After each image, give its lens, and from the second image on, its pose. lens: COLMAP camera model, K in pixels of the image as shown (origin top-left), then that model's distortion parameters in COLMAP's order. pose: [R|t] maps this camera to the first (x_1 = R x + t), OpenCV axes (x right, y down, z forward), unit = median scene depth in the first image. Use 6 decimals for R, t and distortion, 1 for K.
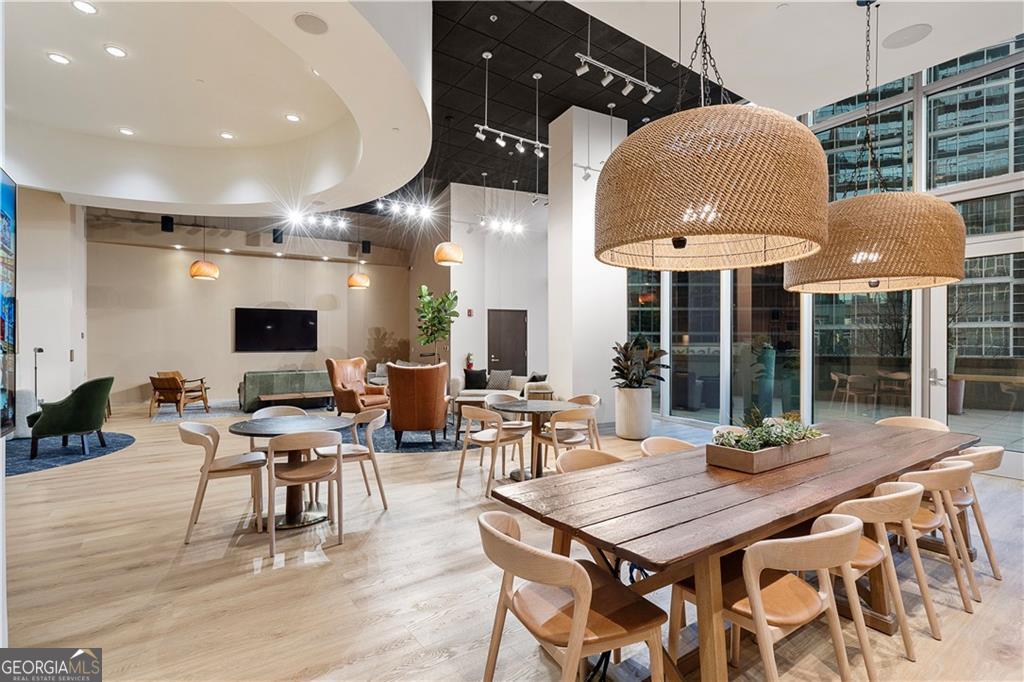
lens RADIAL K [[481.8, 0, 507.5], [0, 481.8, 351.7], [0, 0, 1]] dist [-0.002601, -0.000131]
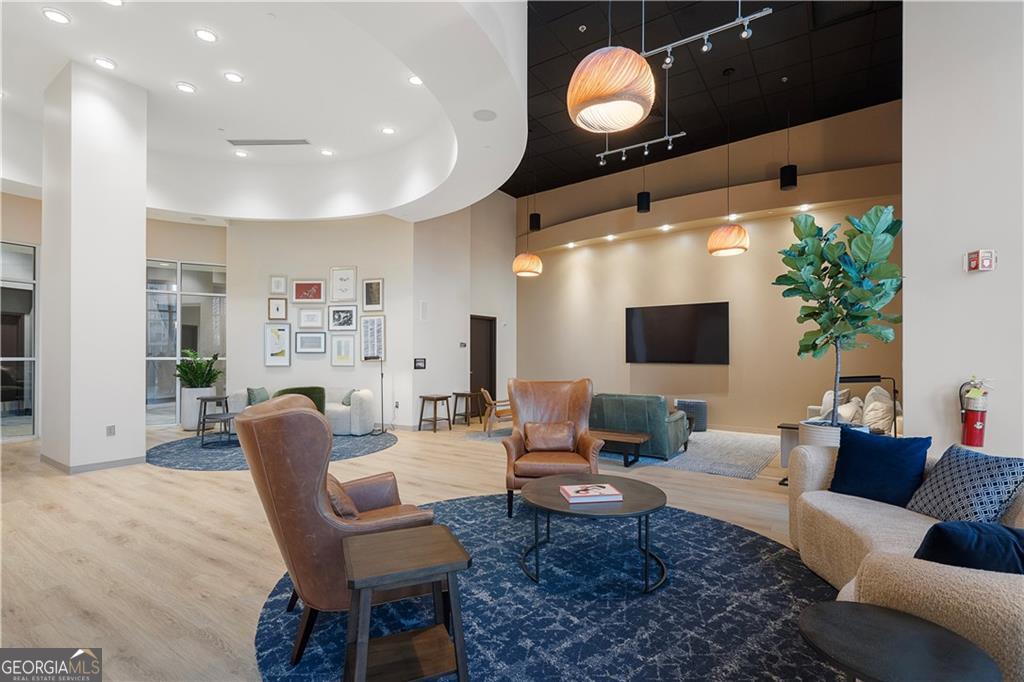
lens RADIAL K [[489.7, 0, 506.8], [0, 489.7, 352.7], [0, 0, 1]] dist [-0.004454, -0.000246]
pose [[0.382863, -0.002229, -0.923803, 0.139988], [-0.017752, 0.999795, -0.009770, -0.007617], [0.923635, 0.020139, 0.382745, 0.602016]]
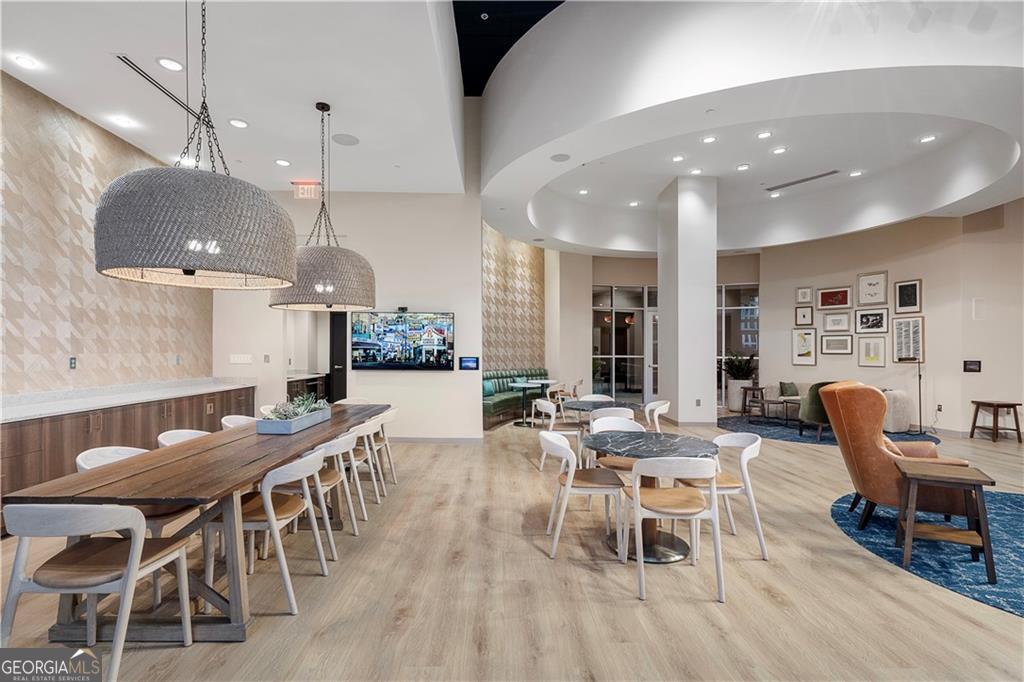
lens RADIAL K [[469.4, 0, 509.2], [0, 469.4, 345.9], [0, 0, 1]] dist [0.000159, -0.000484]
pose [[-0.541602, -0.015078, -0.840499, 0.335279], [-0.025503, 0.999674, -0.001500, -0.007379], [0.840248, 0.020623, -0.541810, 0.570639]]
